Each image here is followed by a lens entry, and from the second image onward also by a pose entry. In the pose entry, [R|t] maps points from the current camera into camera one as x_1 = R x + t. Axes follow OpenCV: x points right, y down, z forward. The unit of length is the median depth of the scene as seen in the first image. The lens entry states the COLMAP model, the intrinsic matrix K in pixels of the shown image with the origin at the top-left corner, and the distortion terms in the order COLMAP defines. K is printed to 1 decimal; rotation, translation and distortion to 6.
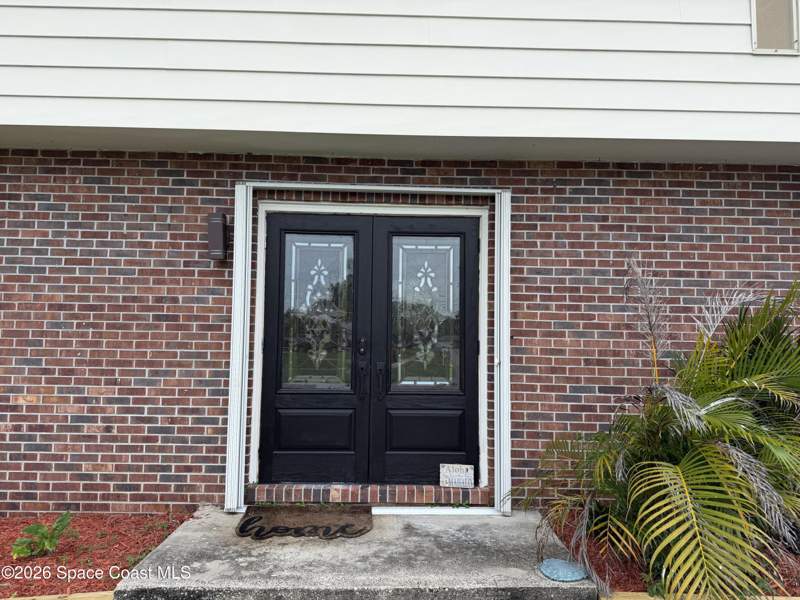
lens RADIAL K [[557.4, 0, 400.2], [0, 557.4, 304.3], [0, 0, 1]] dist [0.013488, -0.051109]
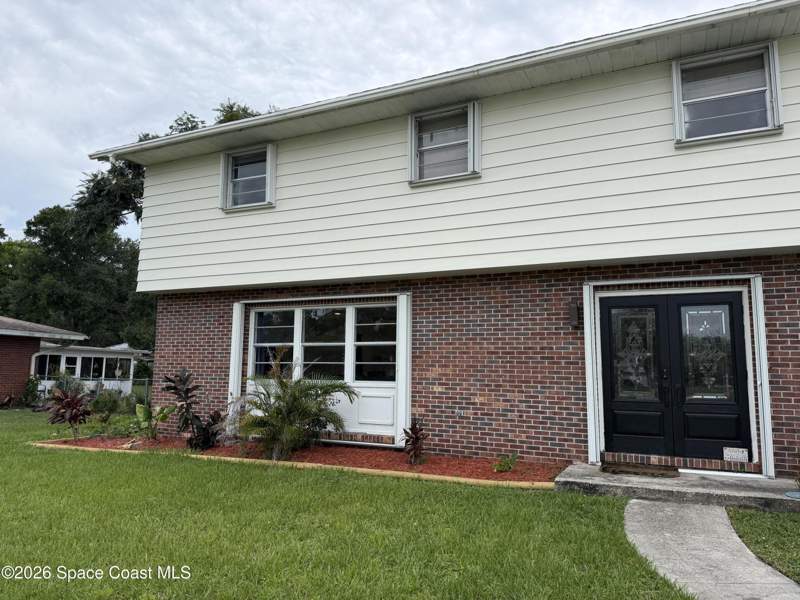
lens RADIAL K [[557.4, 0, 374.8], [0, 557.4, 294.0], [0, 0, 1]] dist [0.013488, -0.051109]
pose [[0.872553, -0.064324, -0.484267, -0.003423], [0.025592, 0.995951, -0.086177, -0.043387], [0.487849, 0.062801, 0.870666, -0.933366]]
